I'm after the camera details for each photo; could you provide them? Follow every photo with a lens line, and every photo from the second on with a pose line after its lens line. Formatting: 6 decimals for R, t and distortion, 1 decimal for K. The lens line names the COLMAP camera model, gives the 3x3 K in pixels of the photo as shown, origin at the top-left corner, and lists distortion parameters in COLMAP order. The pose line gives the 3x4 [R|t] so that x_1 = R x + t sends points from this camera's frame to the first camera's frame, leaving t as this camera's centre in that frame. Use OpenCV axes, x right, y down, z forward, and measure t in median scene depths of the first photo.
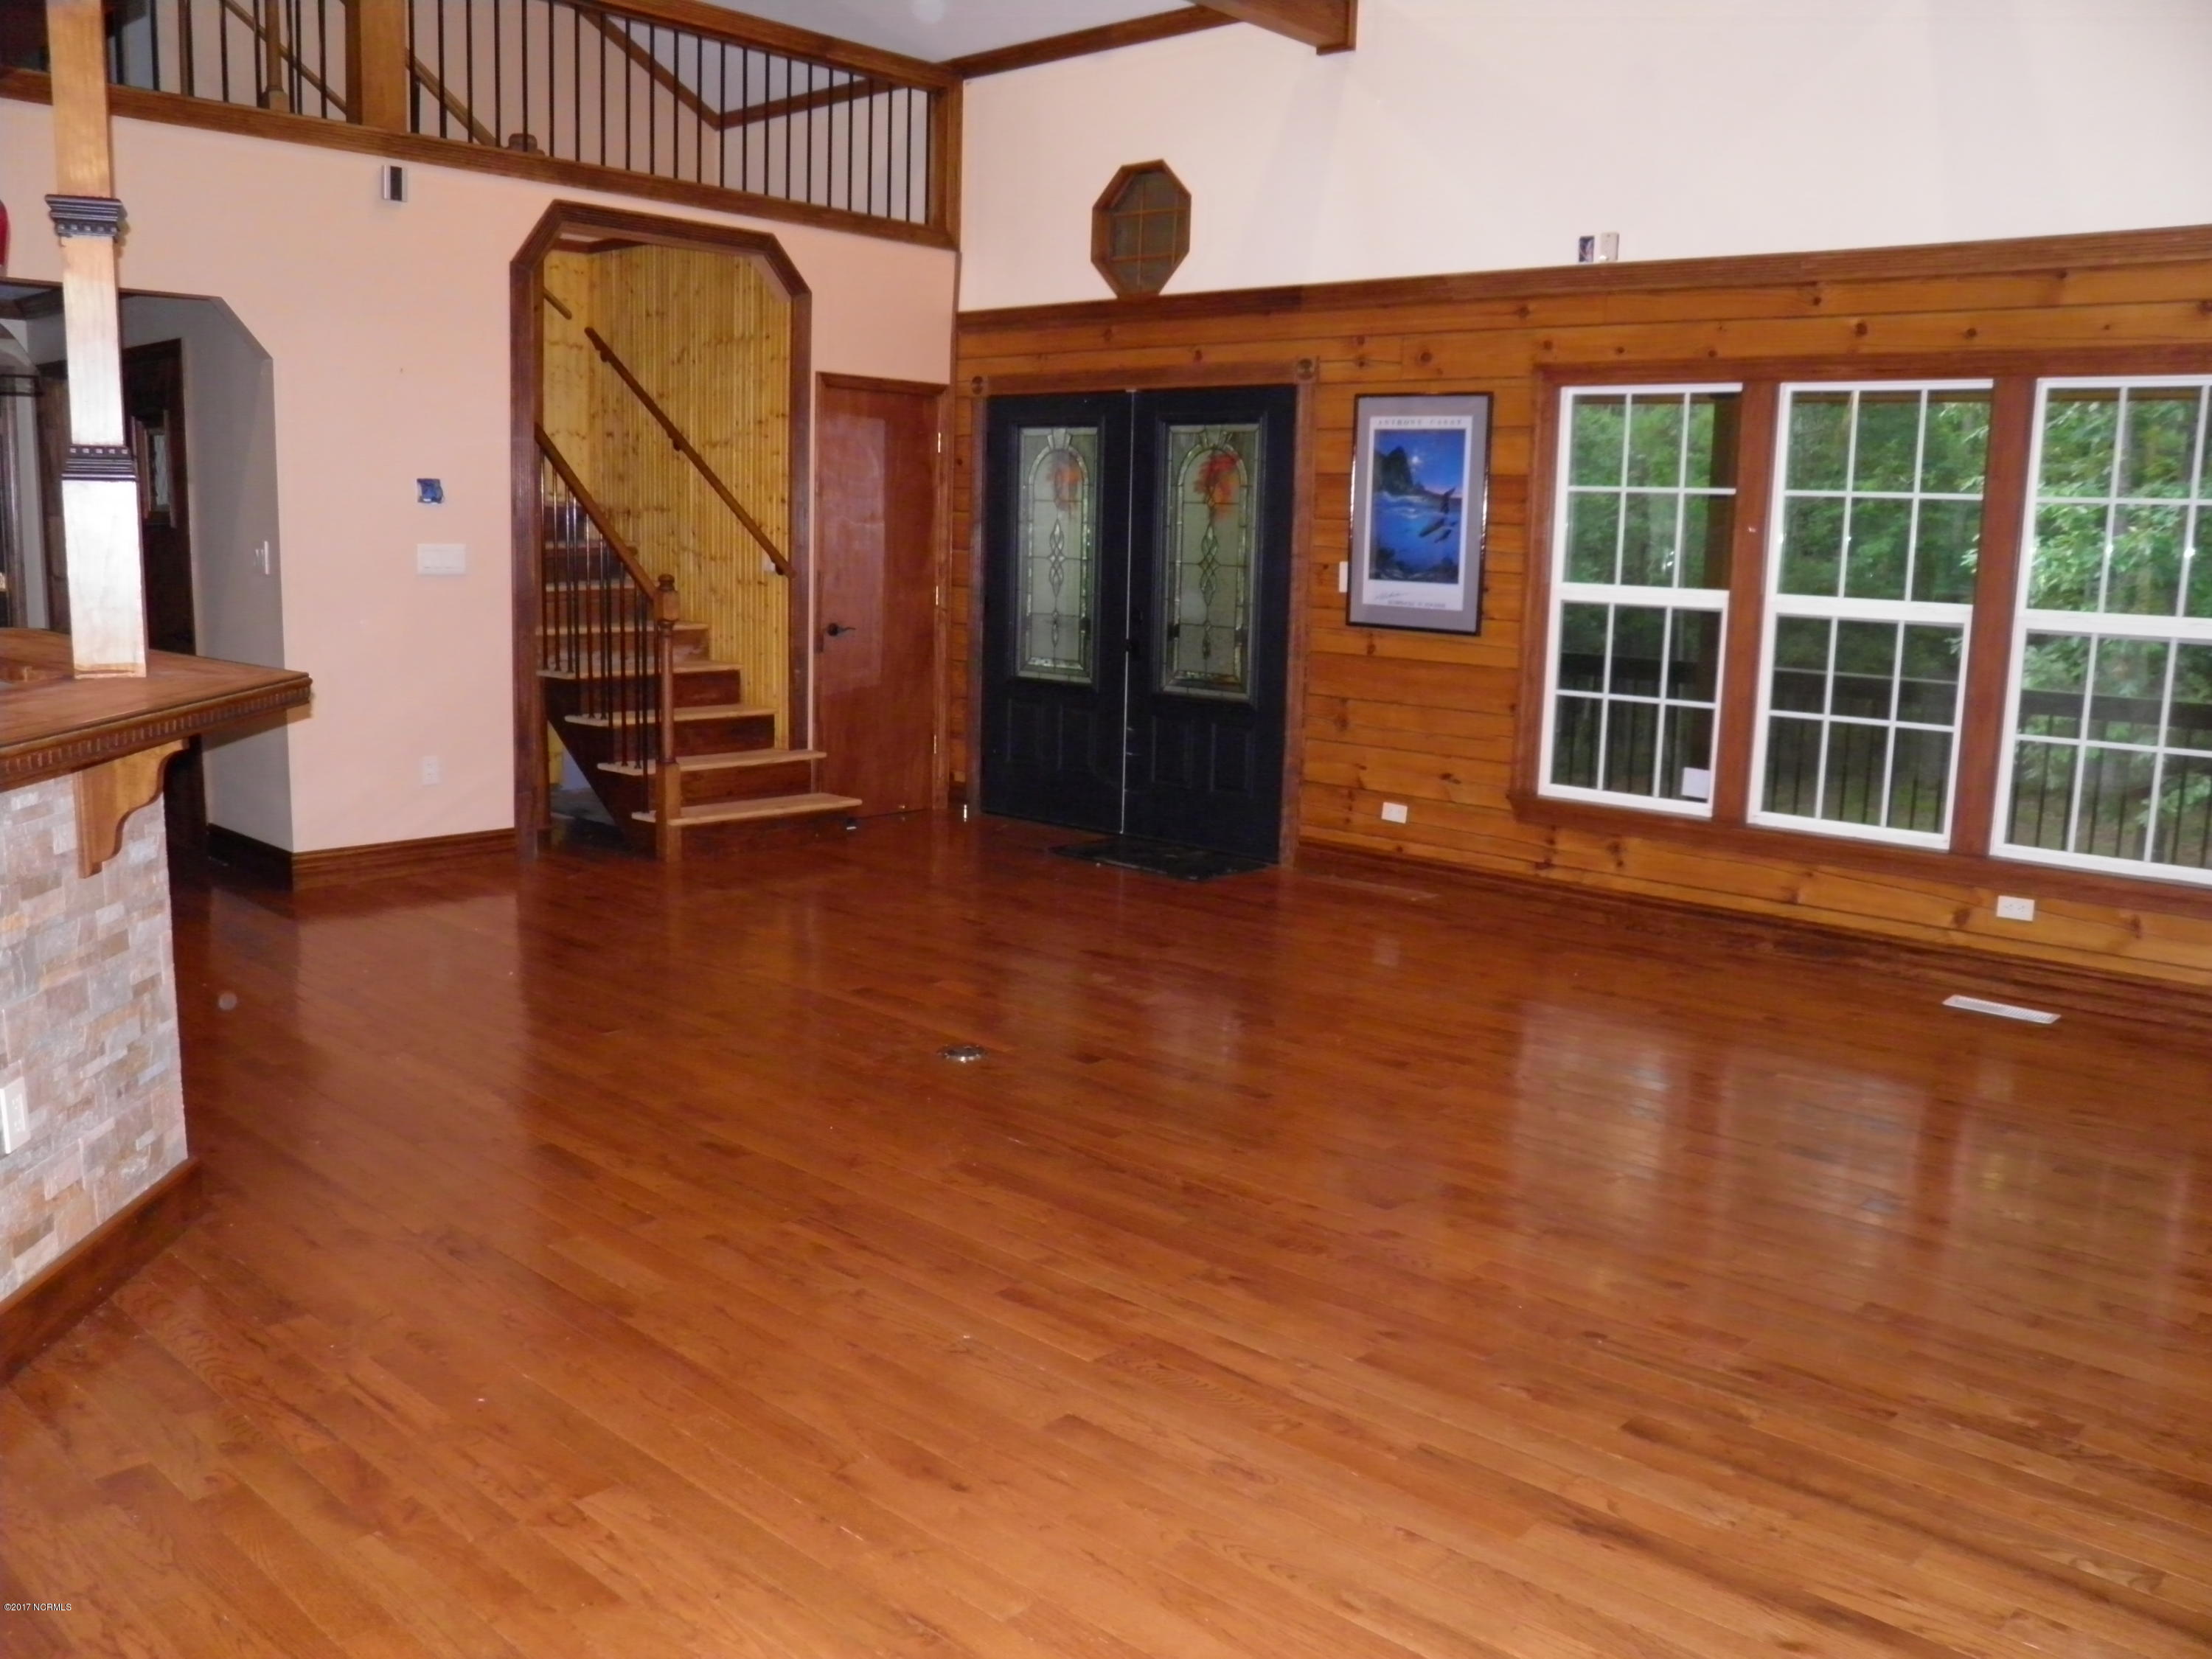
lens RADIAL K [[1840.1, 0, 1106.0], [0, 1840.1, 829.5], [0, 0, 1]] dist [-0.144018, 0.101002]
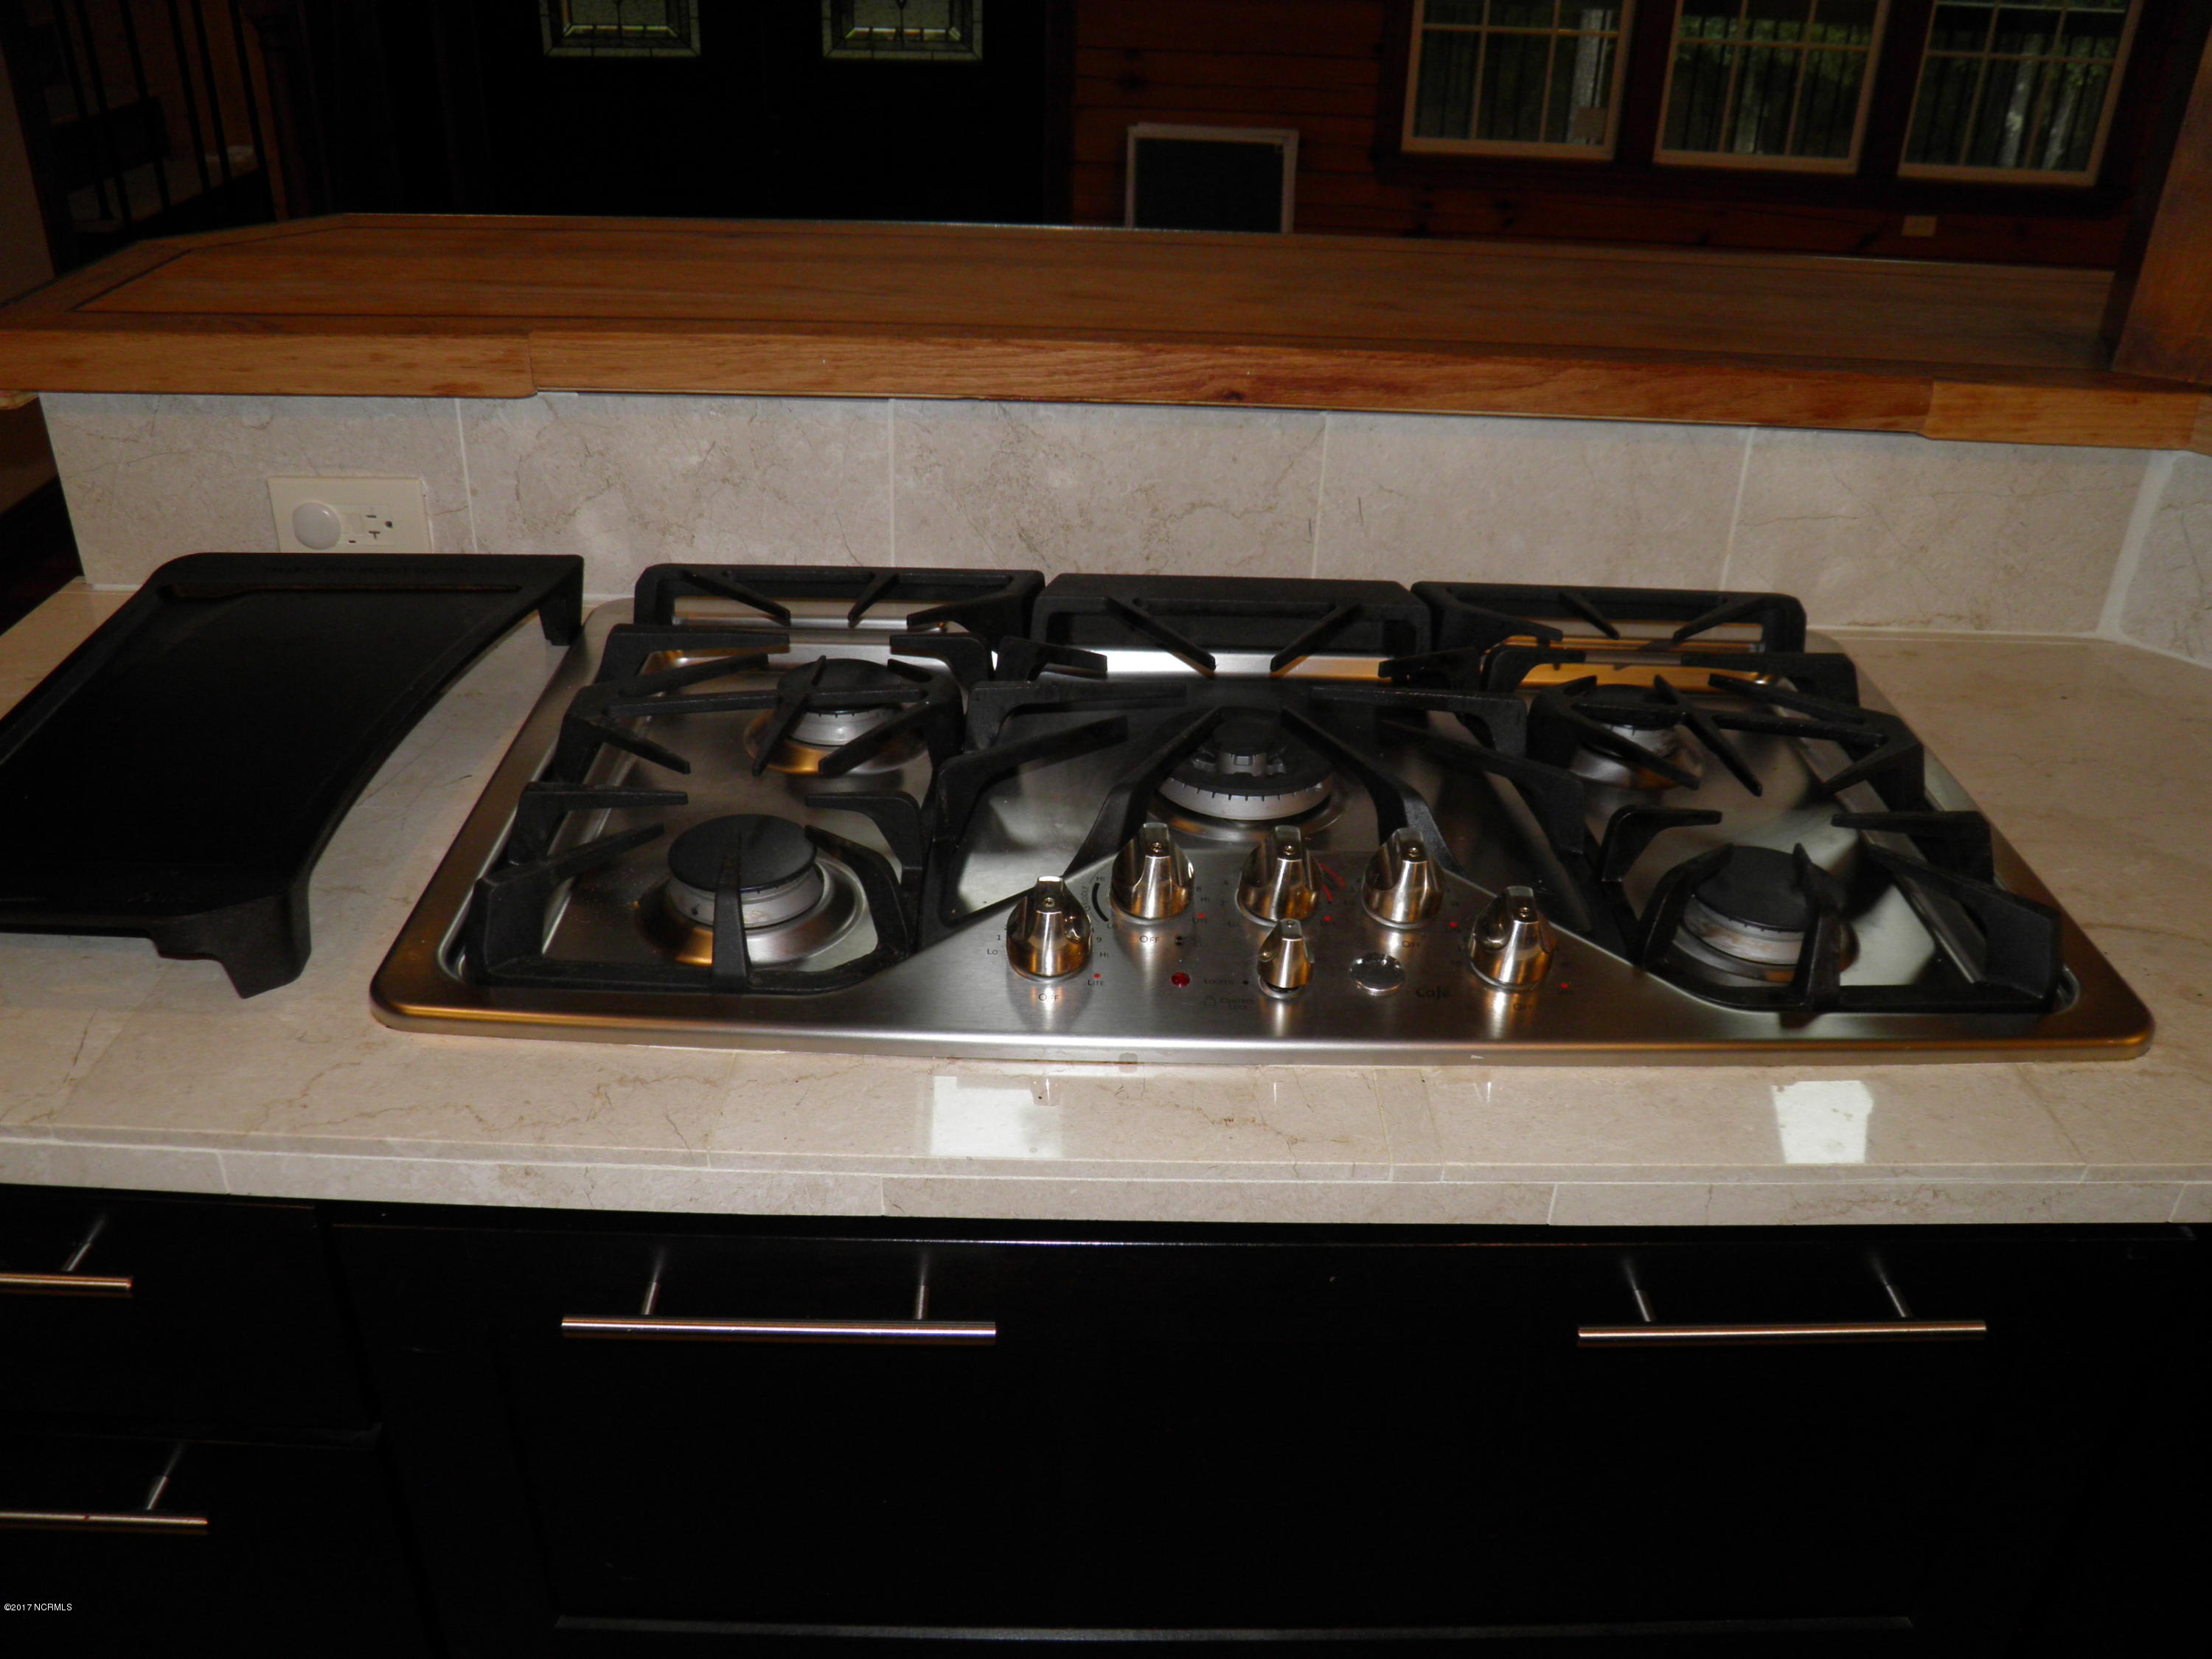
lens RADIAL K [[1840.1, 0, 1106.0], [0, 1840.1, 829.5], [0, 0, 1]] dist [-0.144018, 0.101002]
pose [[0.727452, -0.343679, 0.593884, -0.463806], [0.101597, 0.909930, 0.402126, -0.080325], [-0.678595, -0.232191, 0.696847, 0.404336]]
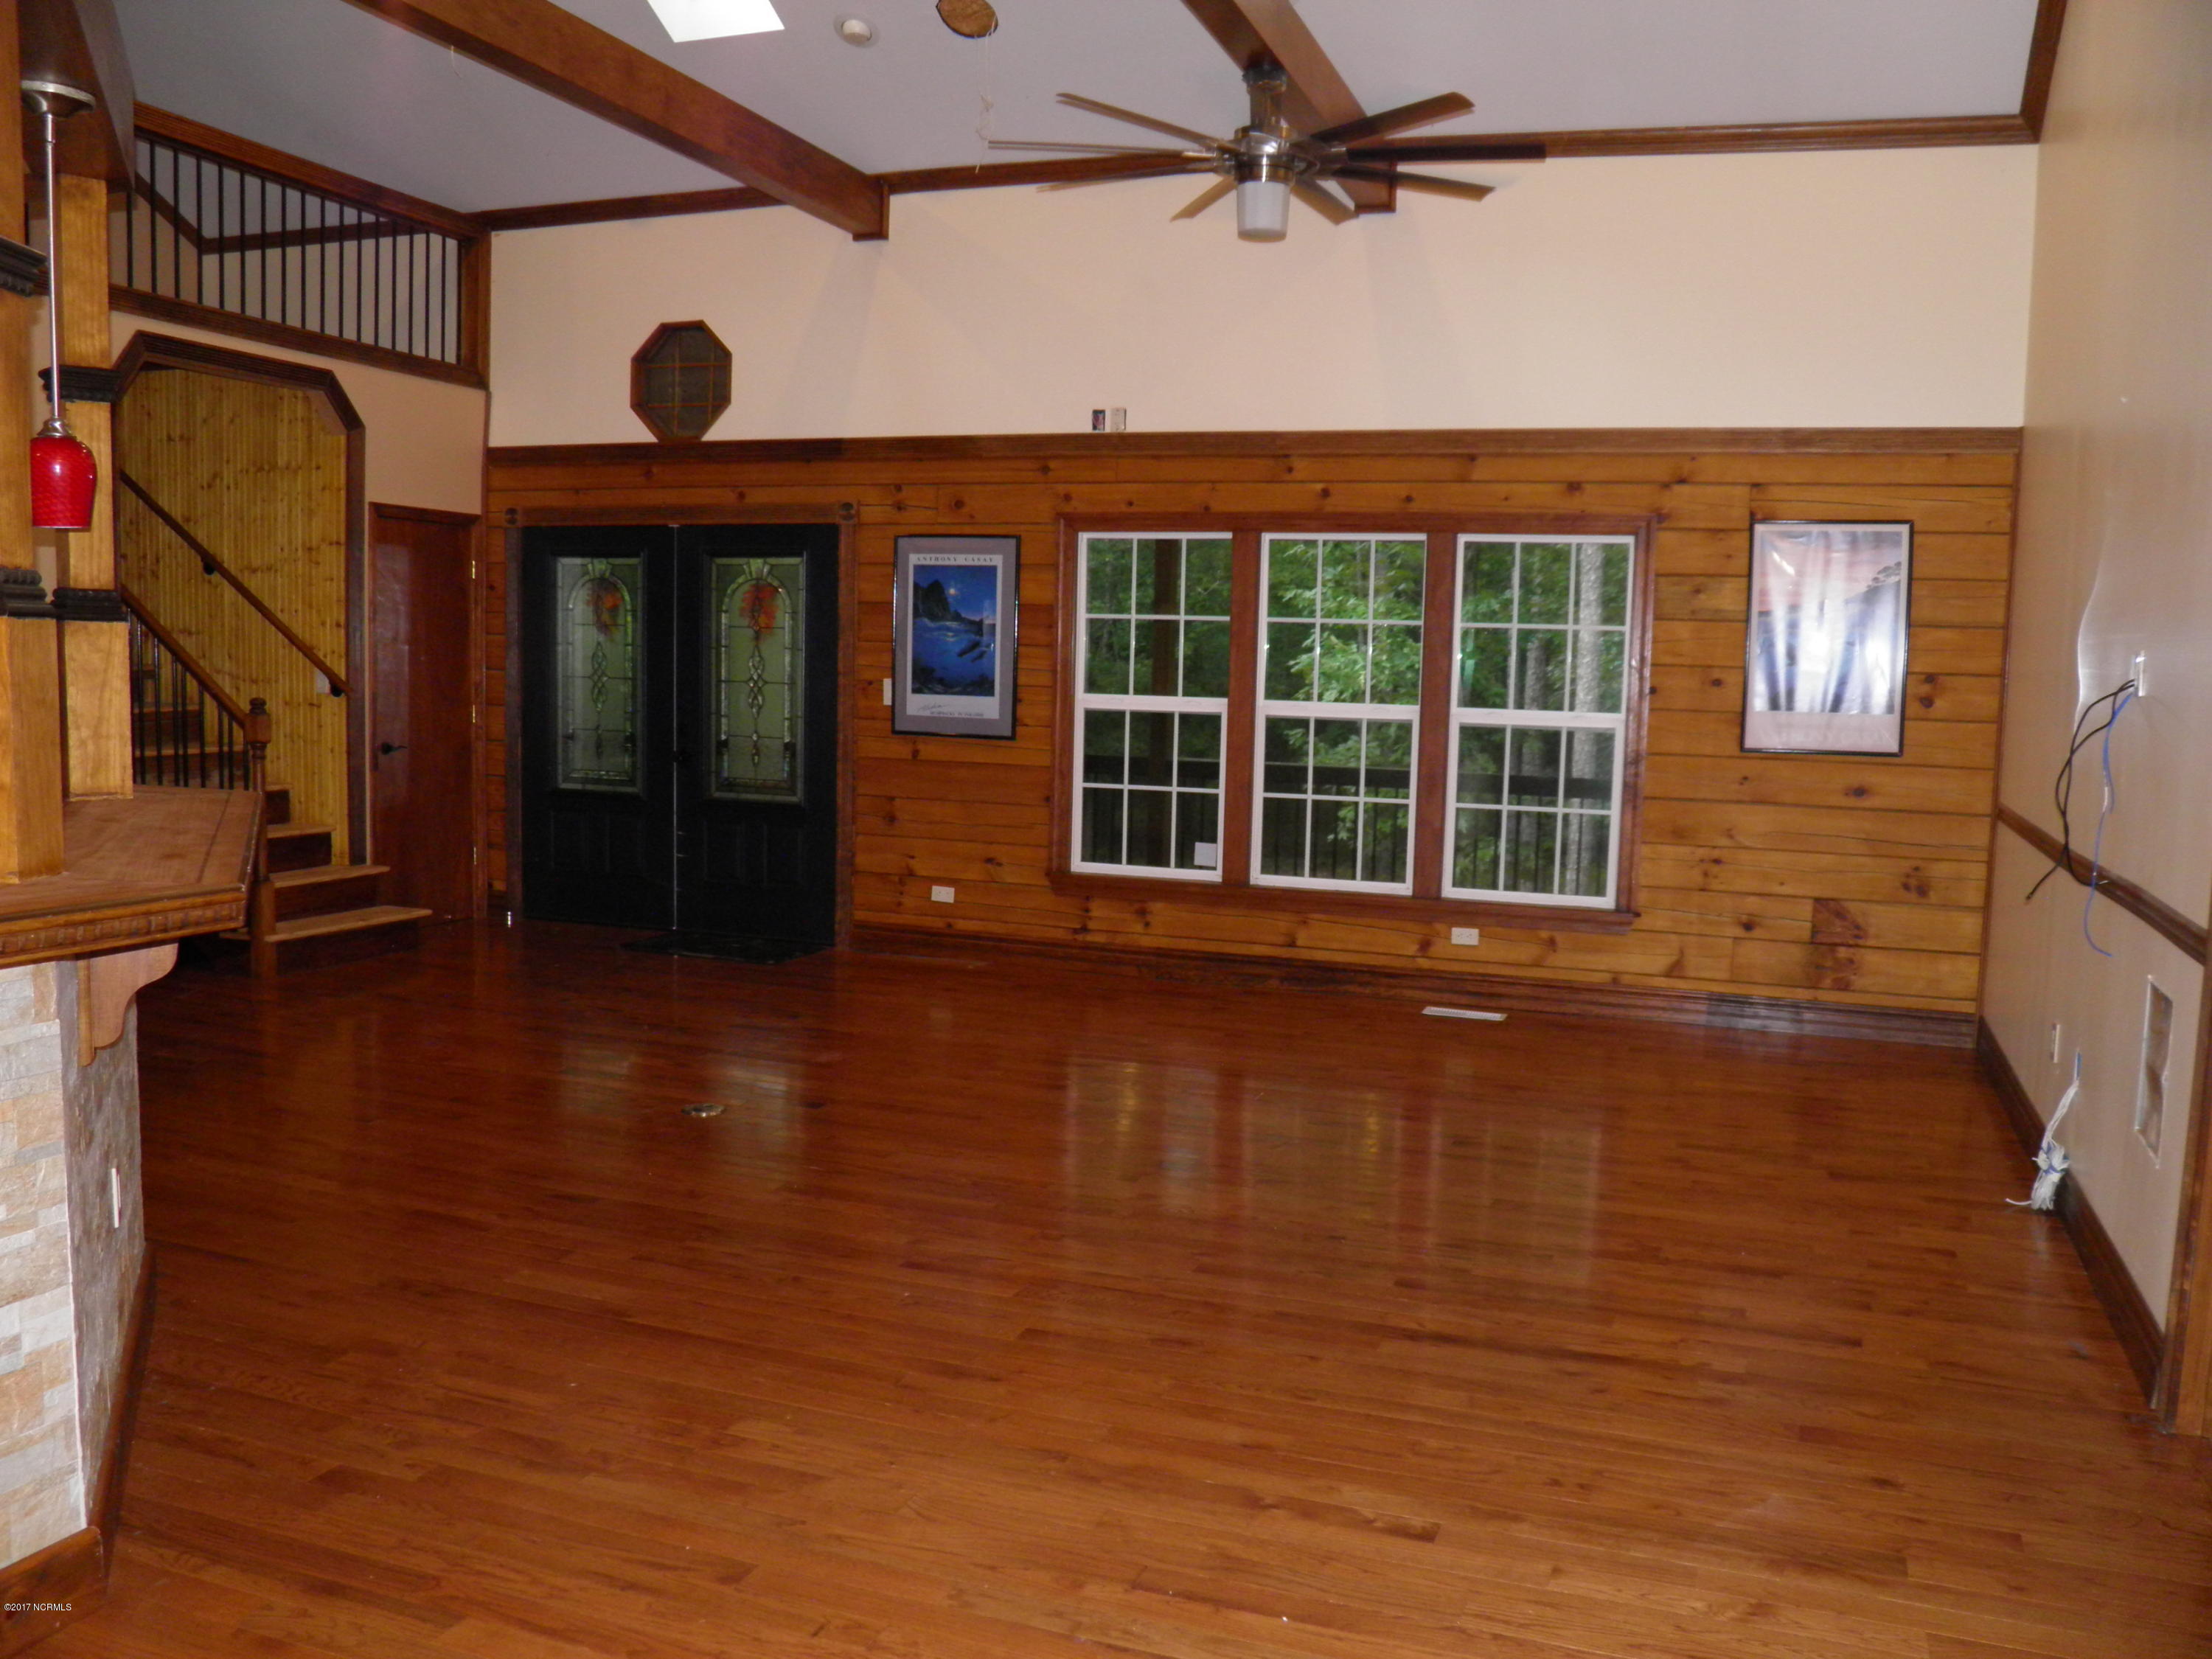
lens RADIAL K [[1840.1, 0, 1106.0], [0, 1840.1, 829.5], [0, 0, 1]] dist [-0.144018, 0.101002]
pose [[0.924481, -0.037904, 0.379340, -0.187605], [0.059559, 0.997187, -0.045509, 0.009086], [-0.376548, 0.064665, 0.924137, -0.113395]]
